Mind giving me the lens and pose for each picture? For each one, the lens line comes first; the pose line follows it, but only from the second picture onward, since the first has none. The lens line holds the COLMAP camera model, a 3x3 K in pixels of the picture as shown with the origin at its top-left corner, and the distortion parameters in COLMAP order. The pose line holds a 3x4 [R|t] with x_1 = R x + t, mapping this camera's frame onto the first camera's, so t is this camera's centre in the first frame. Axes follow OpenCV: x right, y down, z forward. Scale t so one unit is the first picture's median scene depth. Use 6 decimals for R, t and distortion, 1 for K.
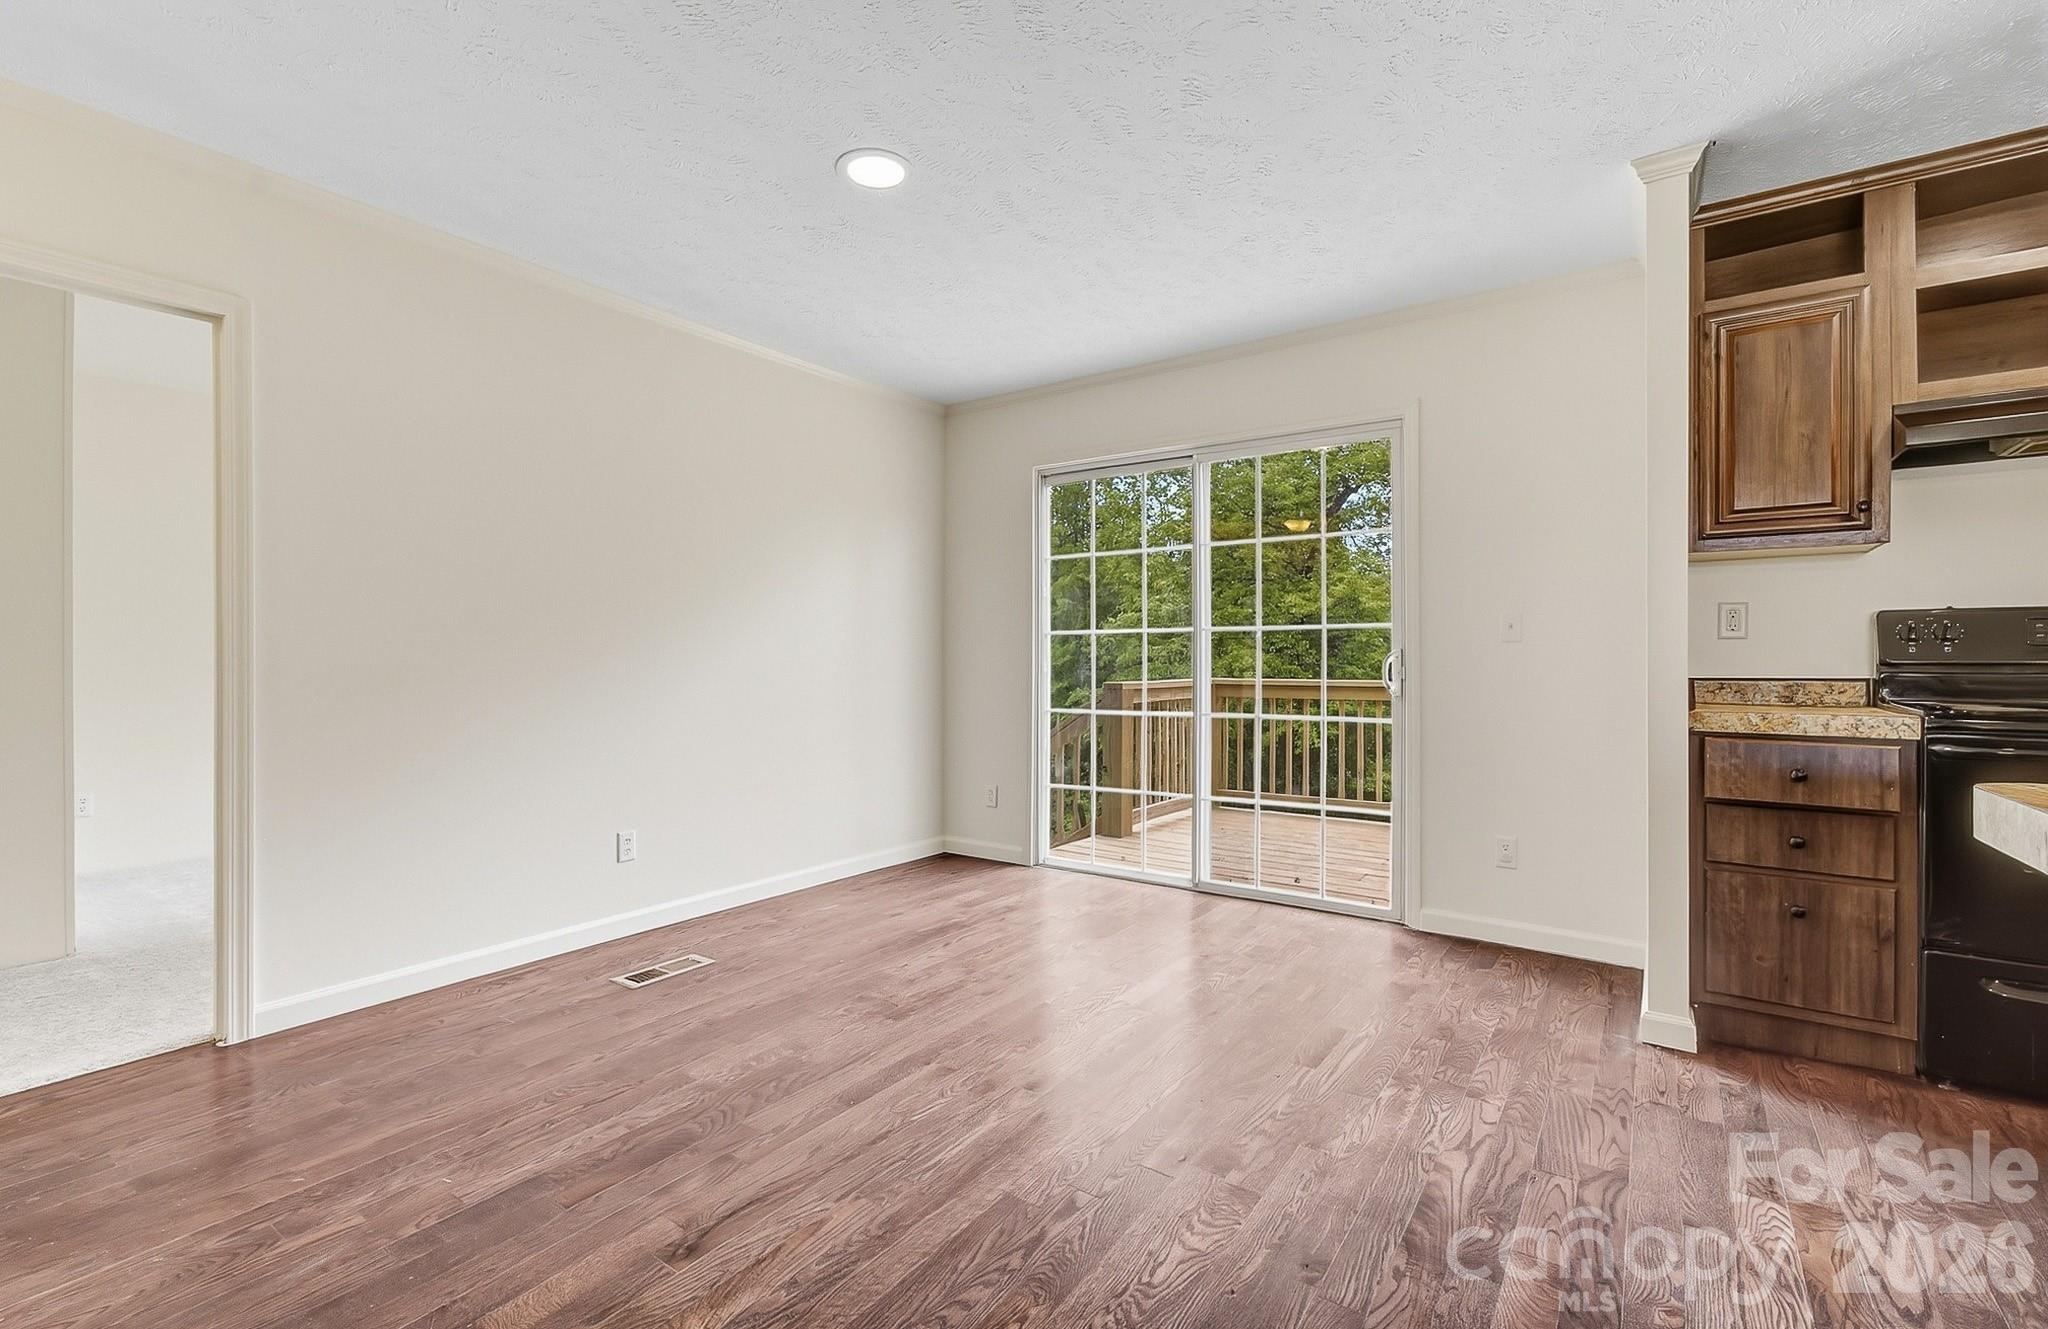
lens RADIAL K [[887.4, 0, 1017.6], [0, 887.4, 660.4], [0, 0, 1]] dist [0.001955, 0.000158]
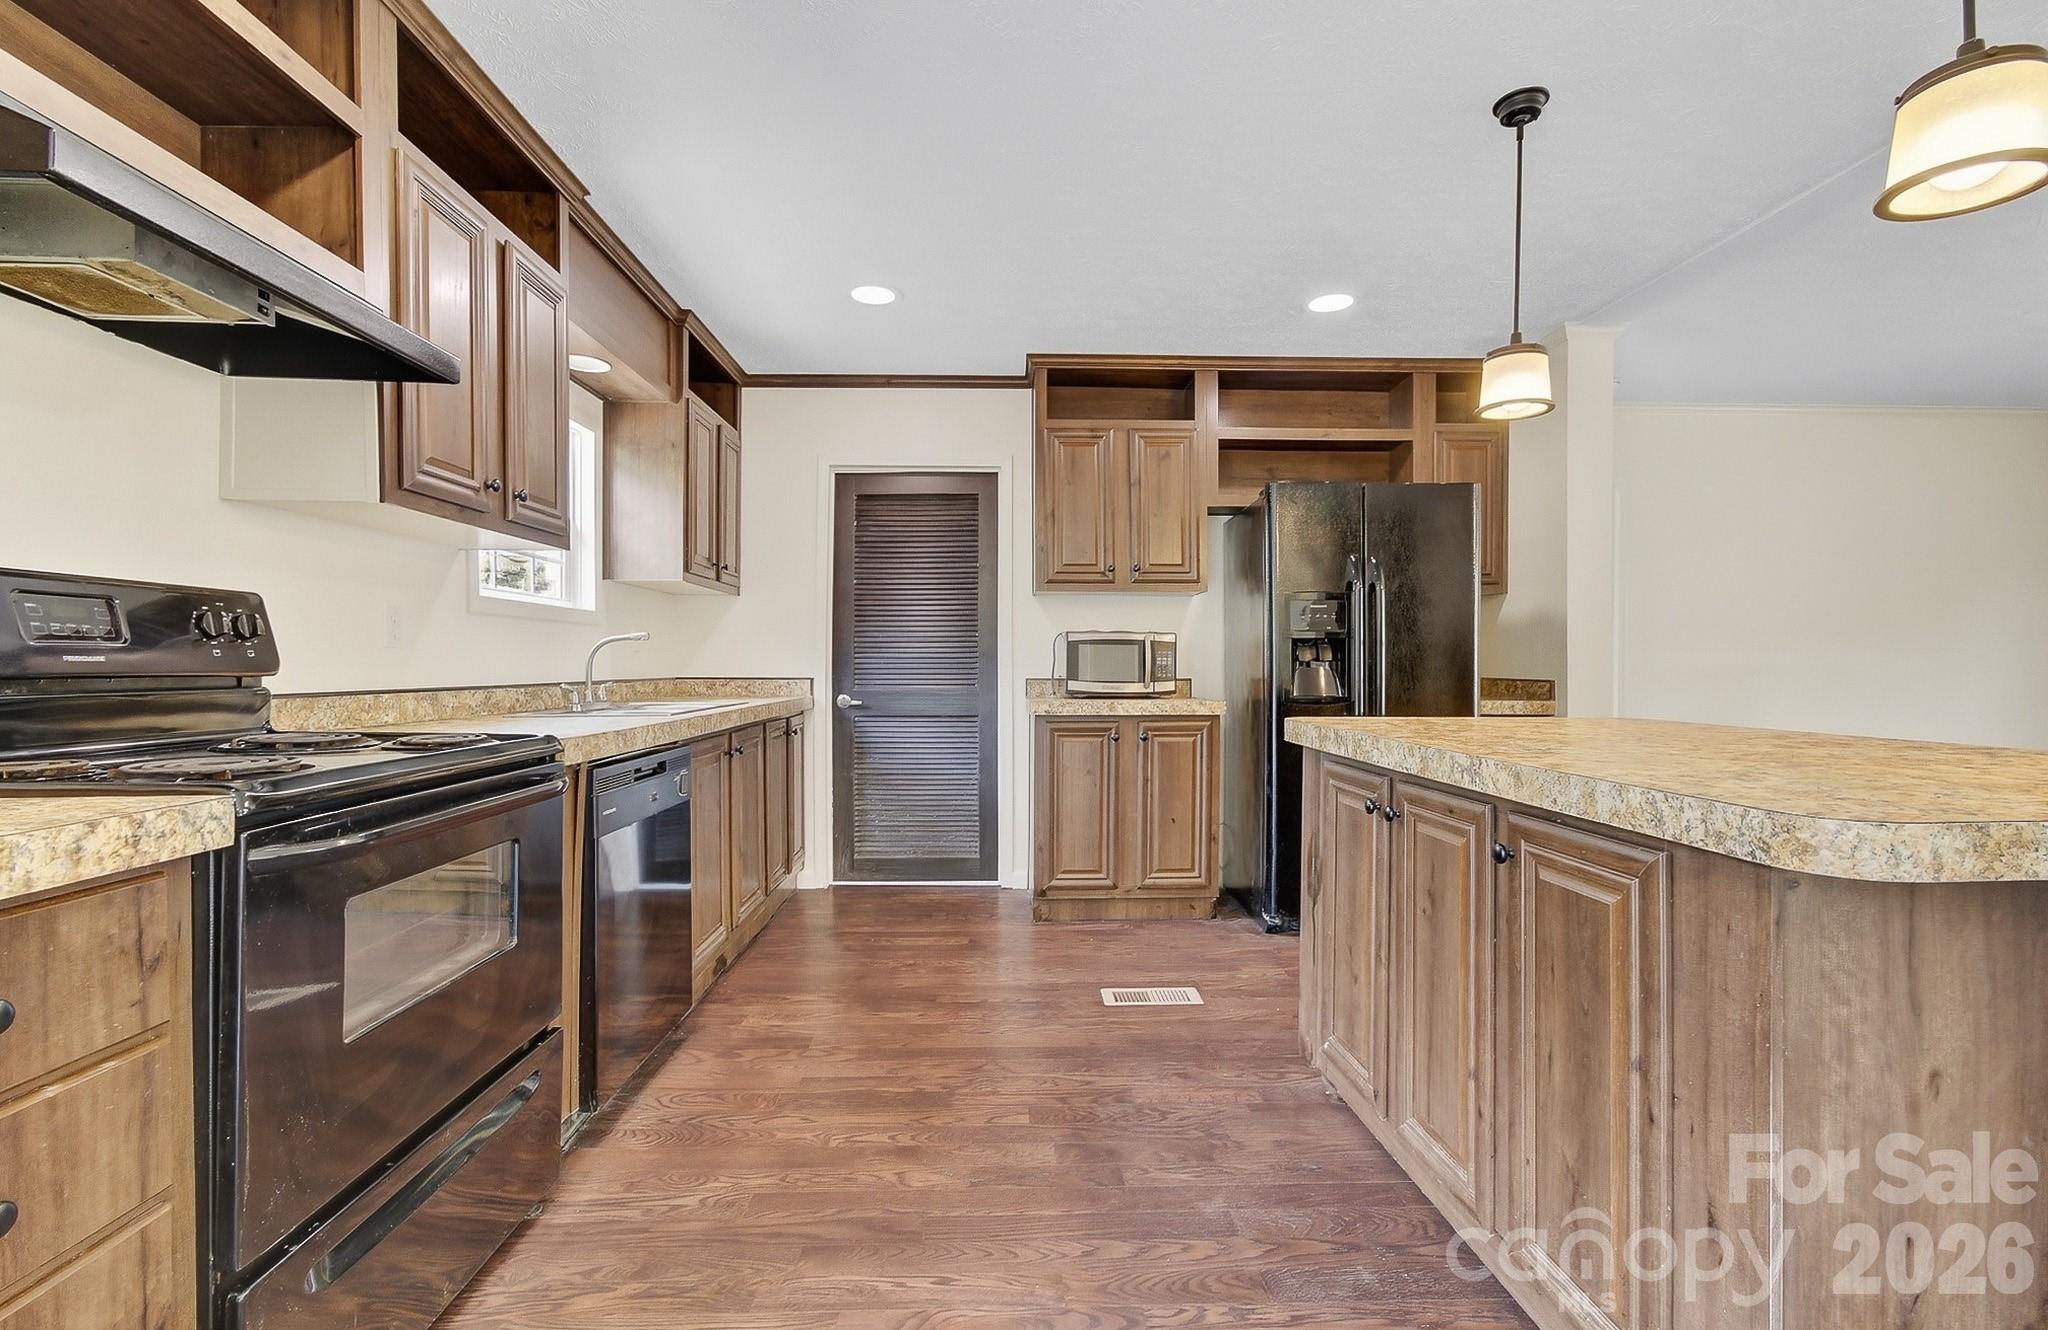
lens RADIAL K [[884.6, 0, 1028.9], [0, 884.6, 672.1], [0, 0, 1]] dist [-0.001715, -0.000122]
pose [[-0.615086, -0.005861, 0.788438, 0.356936], [0.000729, 0.999968, 0.008002, -0.002283], [-0.788460, 0.005497, -0.615062, 0.840015]]
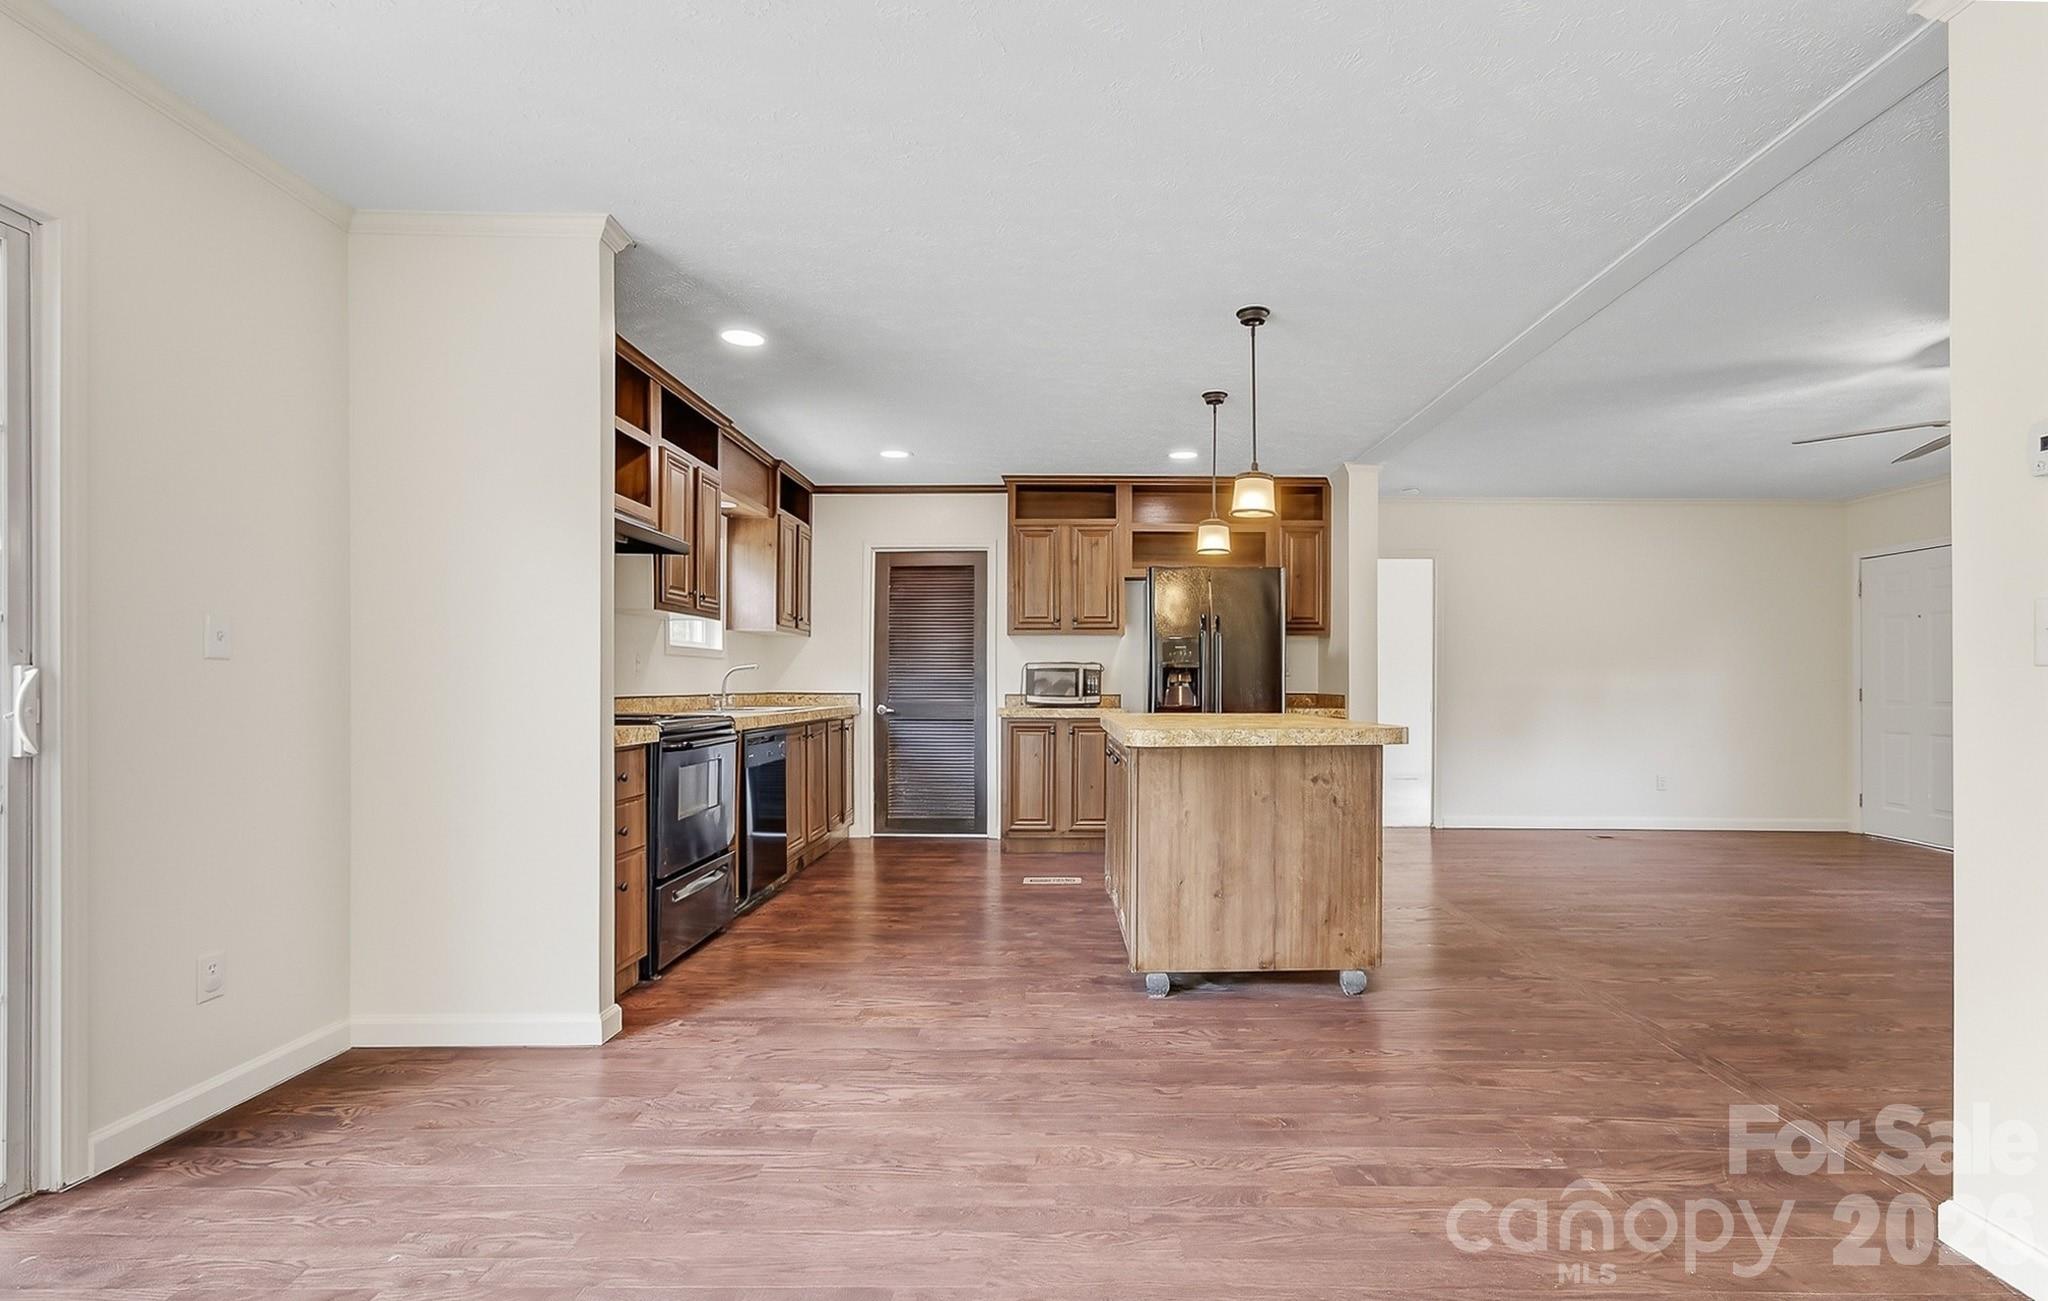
lens RADIAL K [[937.8, 0, 1073.3], [0, 937.8, 689.8], [0, 0, 1]] dist [-0.019889, 0.000114]
pose [[-0.587303, -0.004100, 0.809357, -0.518560], [-0.001311, 0.999991, 0.004115, 0.001061], [-0.809366, 0.001355, -0.587303, 1.177994]]
